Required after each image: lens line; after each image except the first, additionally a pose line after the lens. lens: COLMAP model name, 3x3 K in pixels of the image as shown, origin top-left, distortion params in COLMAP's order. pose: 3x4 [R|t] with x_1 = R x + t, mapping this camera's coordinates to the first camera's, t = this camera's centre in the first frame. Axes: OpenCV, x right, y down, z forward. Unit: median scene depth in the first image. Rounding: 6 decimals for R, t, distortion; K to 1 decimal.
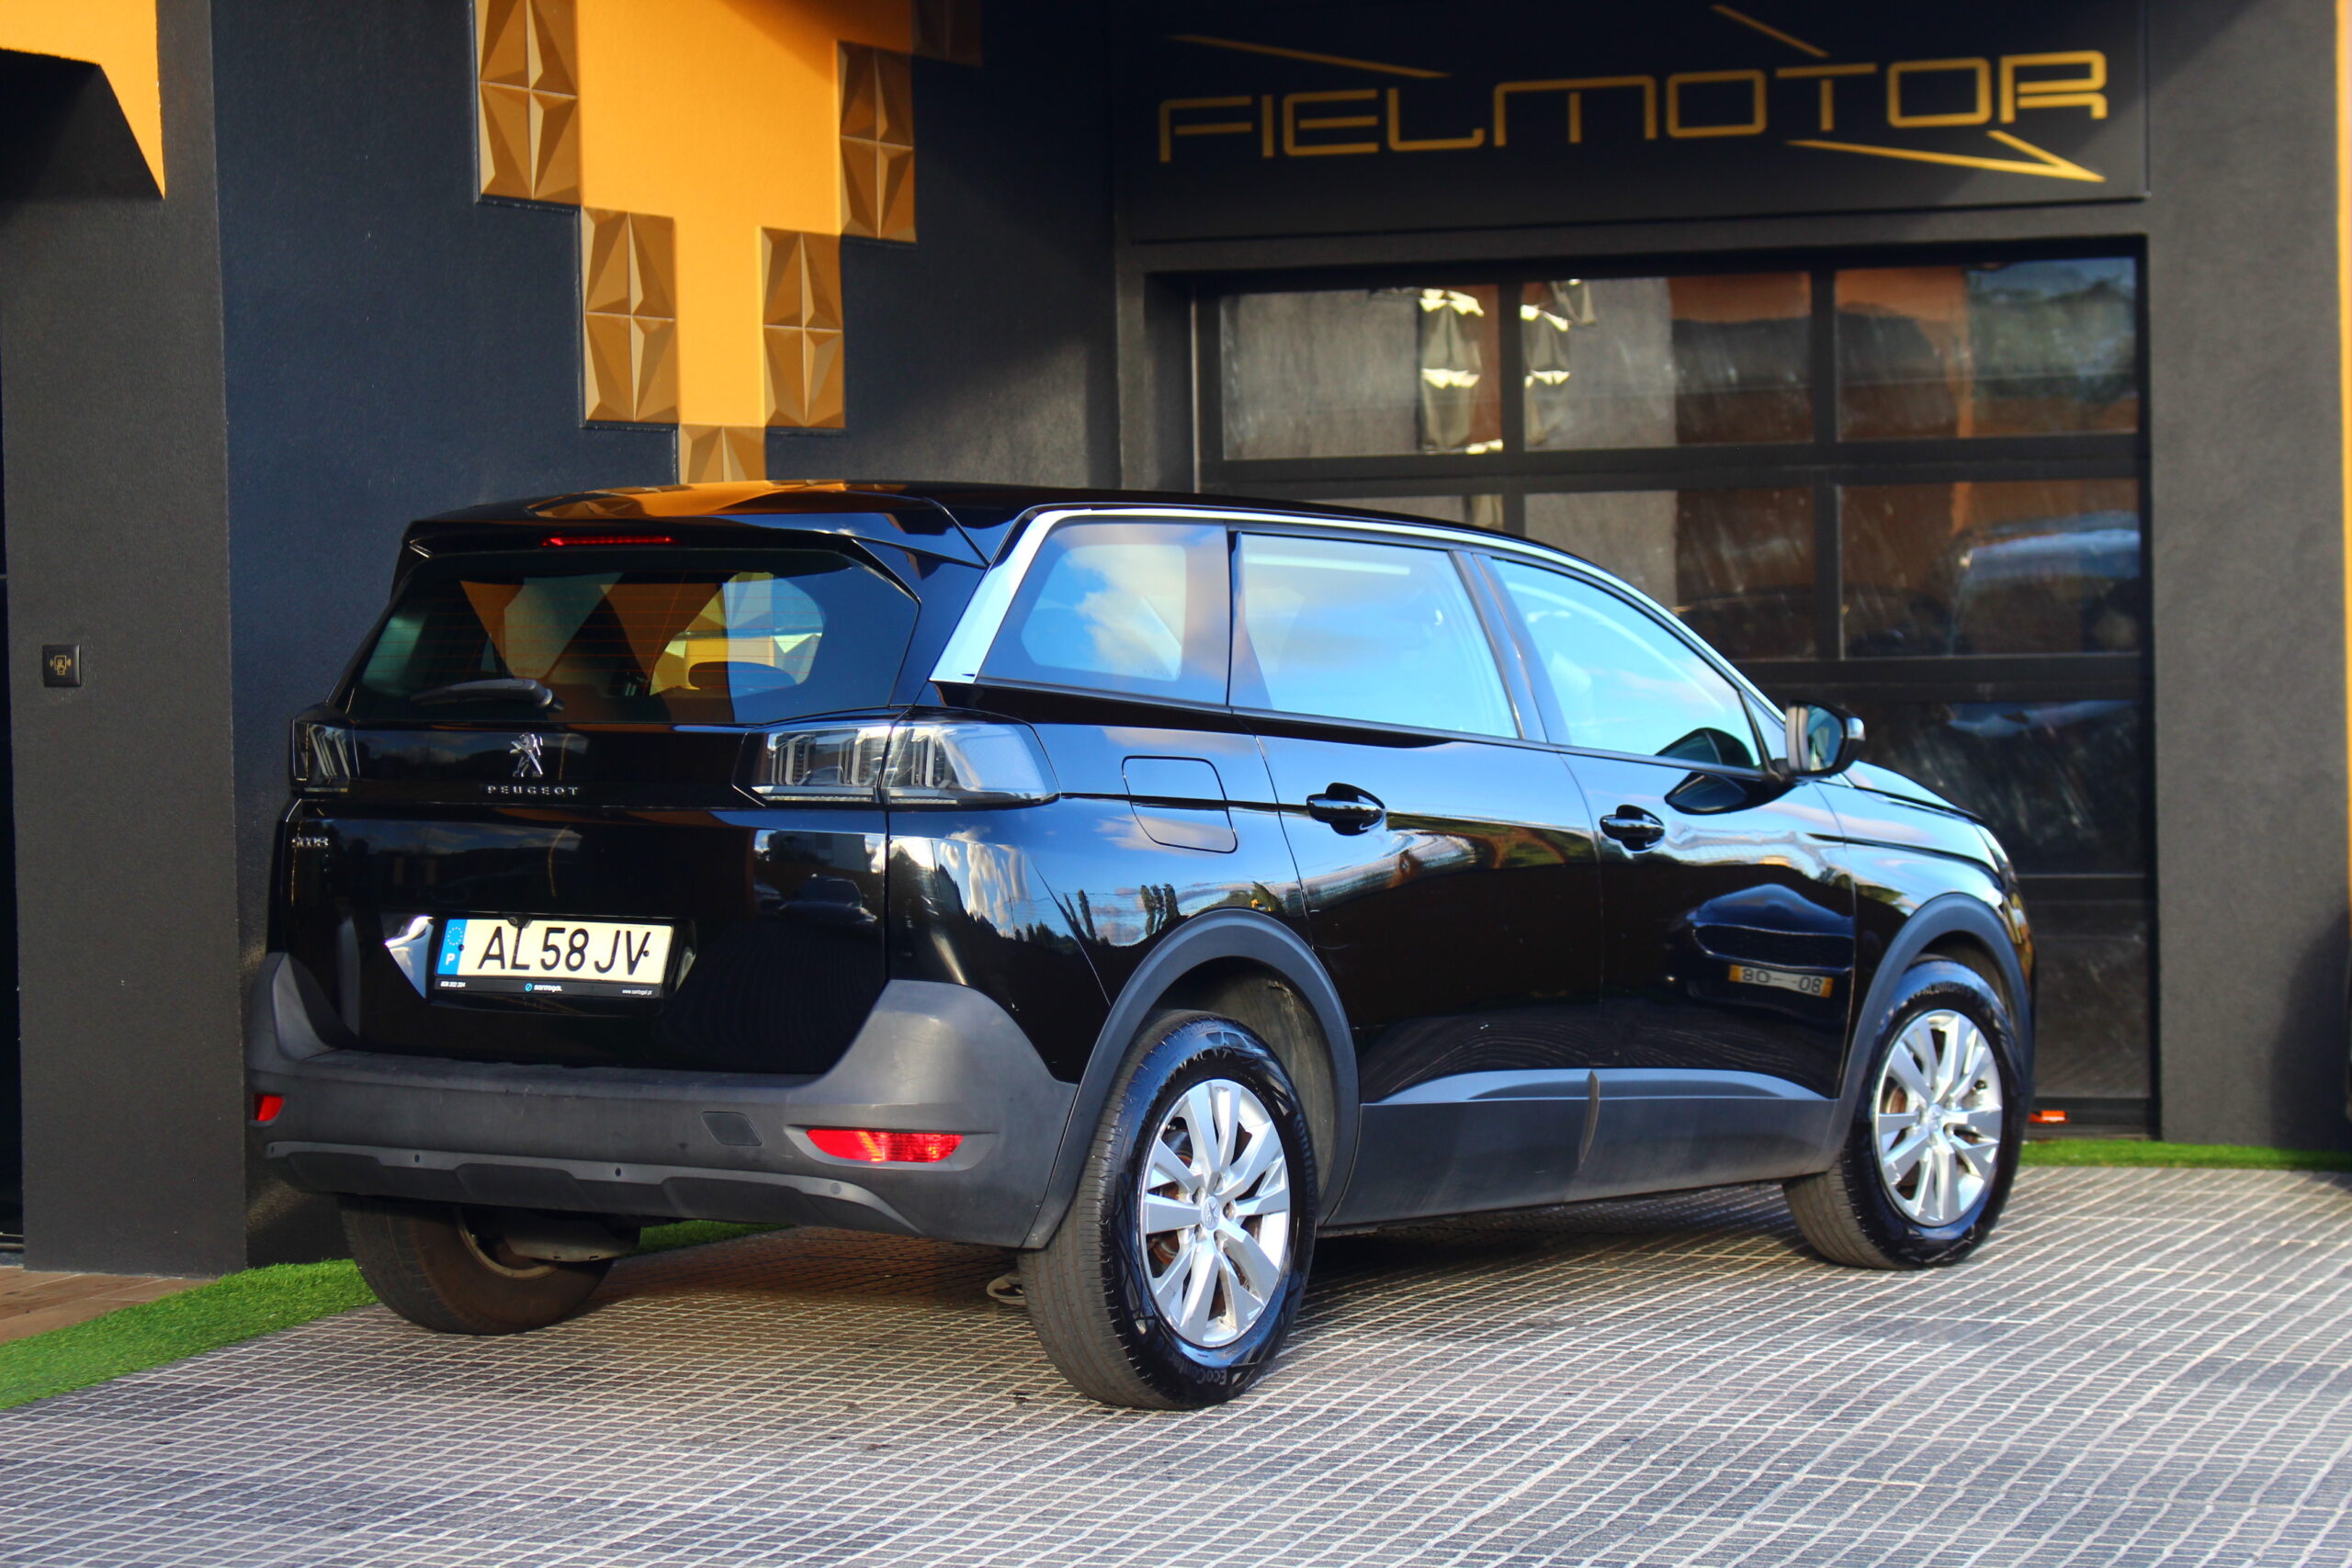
lens RADIAL K [[4639.0, 0, 1177.9], [0, 4639.0, 792.6], [0, 0, 1]] dist [0.038605, 0.000000]
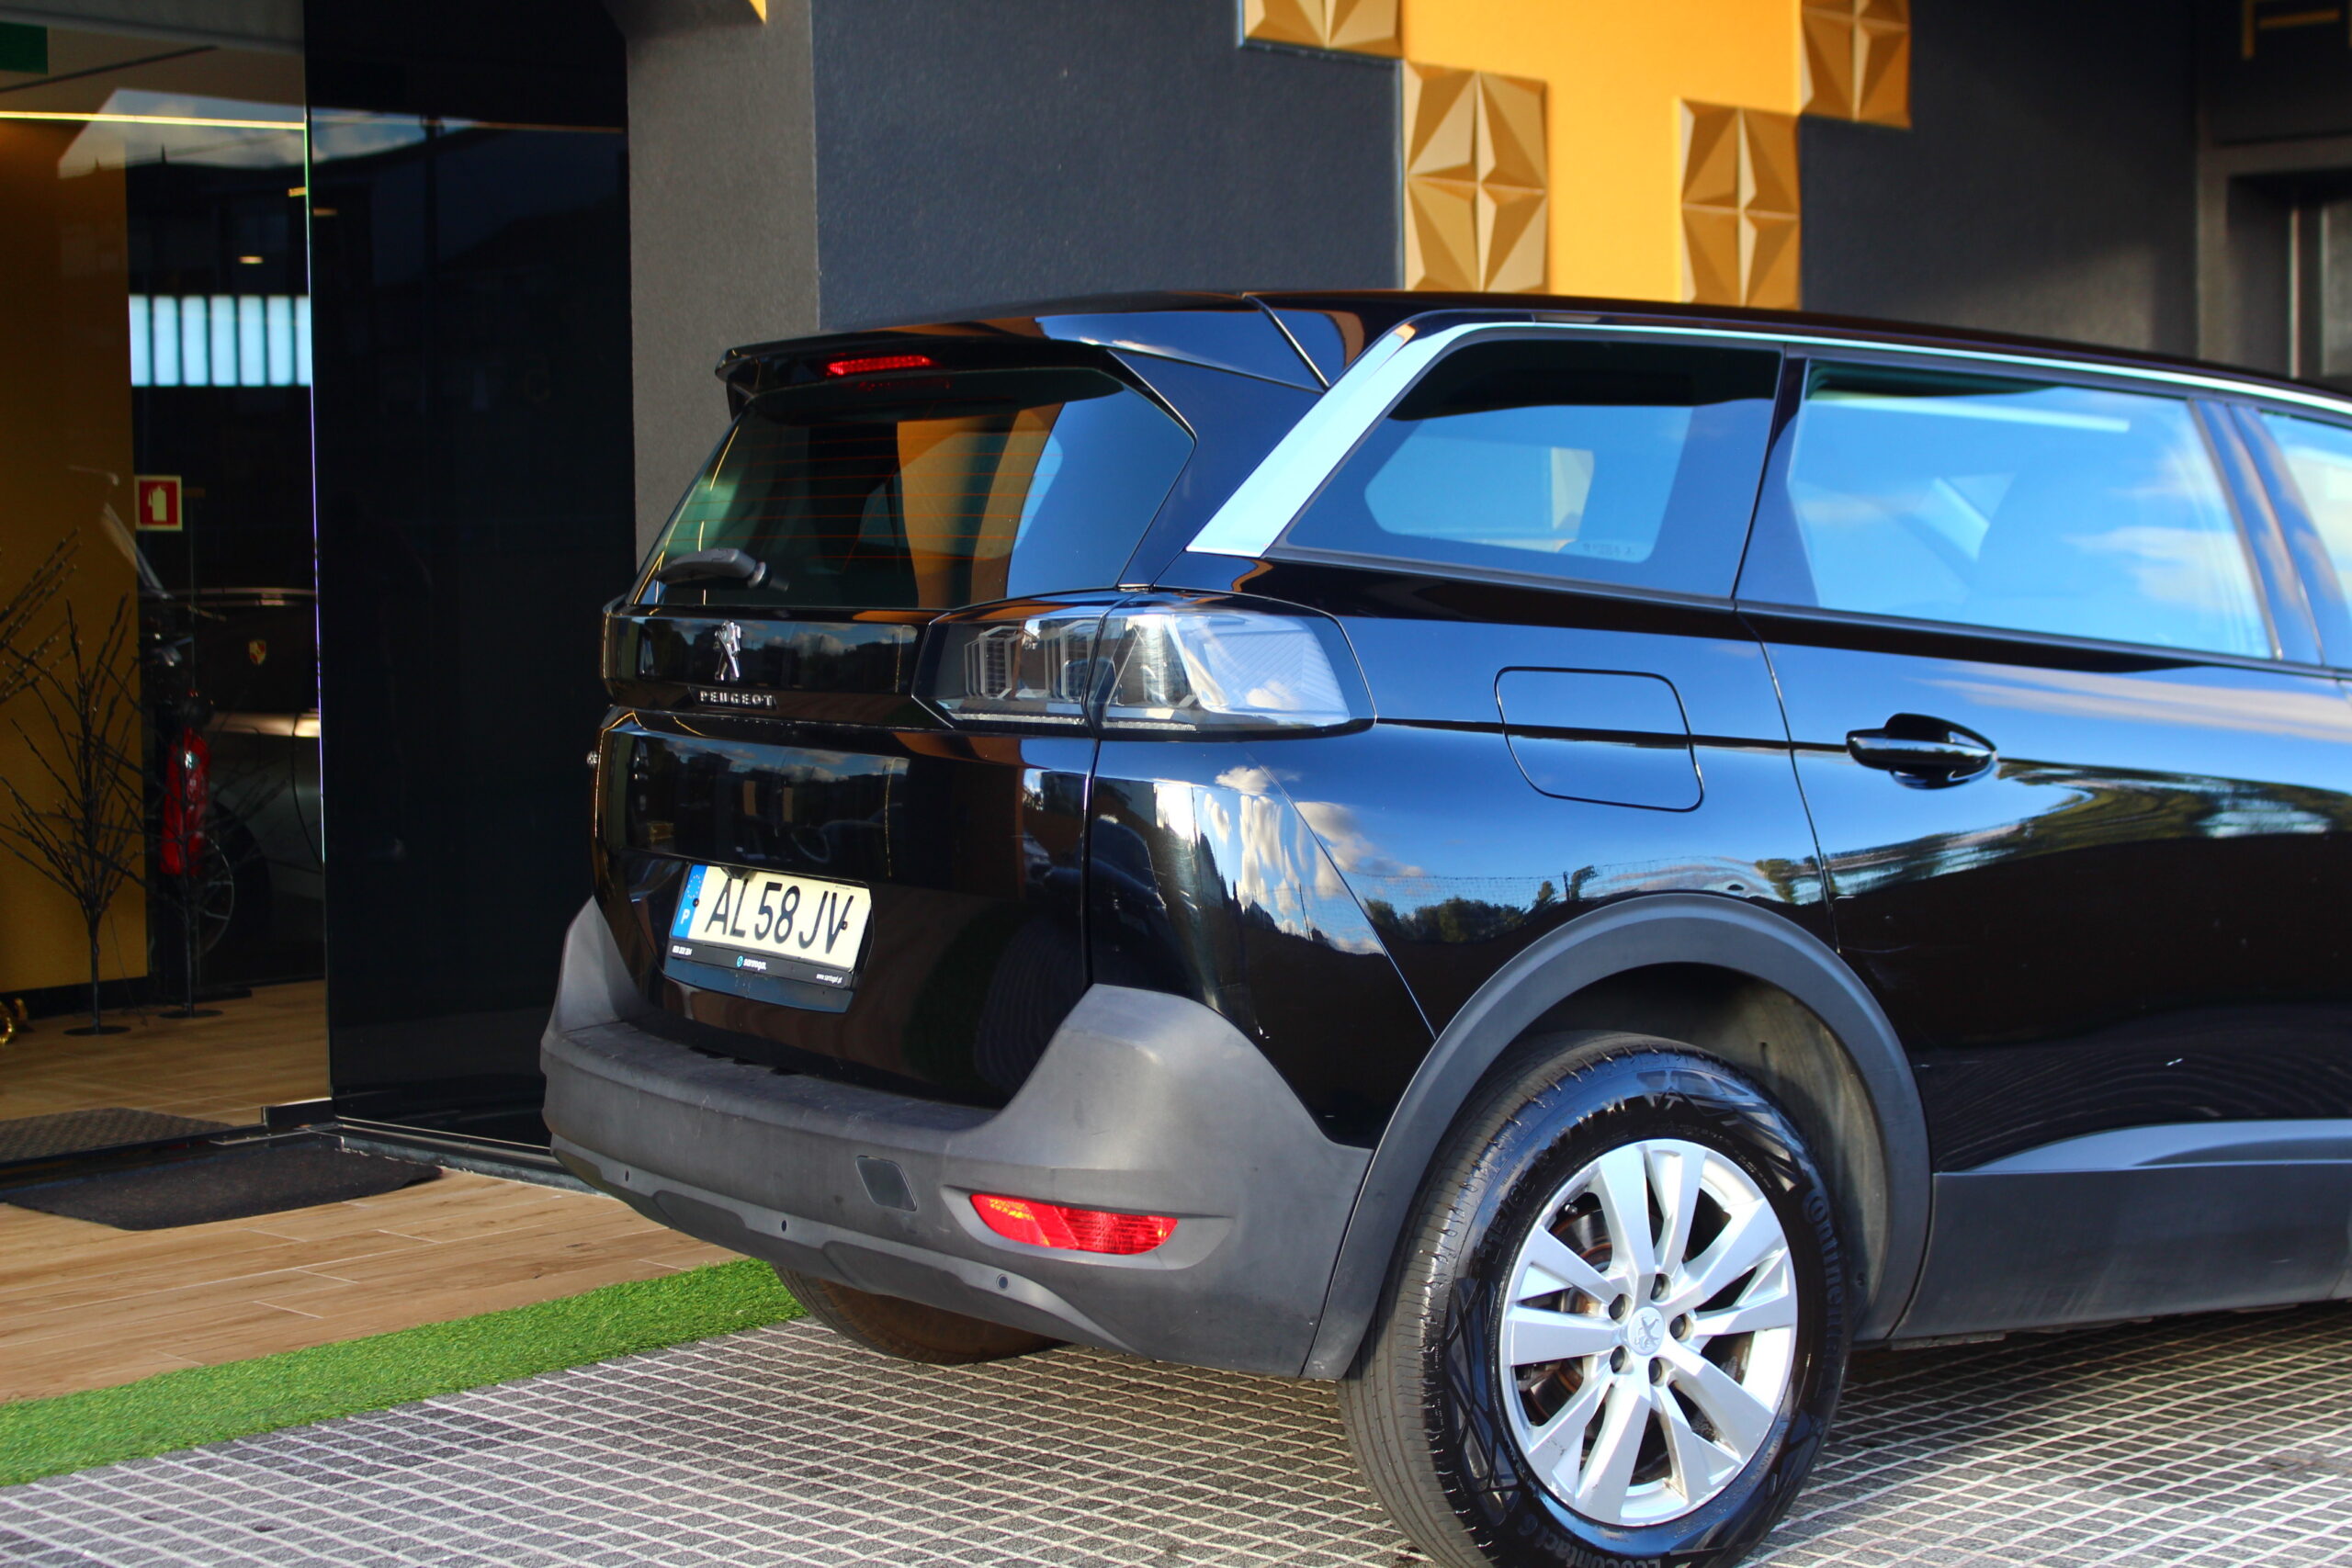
lens RADIAL K [[3704.7, 0, 1173.0], [0, 3704.7, 764.1], [0, 0, 1]] dist [-0.041360, 0.000000]
pose [[0.935020, 0.027957, -0.353490, 0.133390], [-0.022258, 0.999549, 0.020179, -0.003398], [0.353895, -0.011000, 0.935221, 0.460061]]
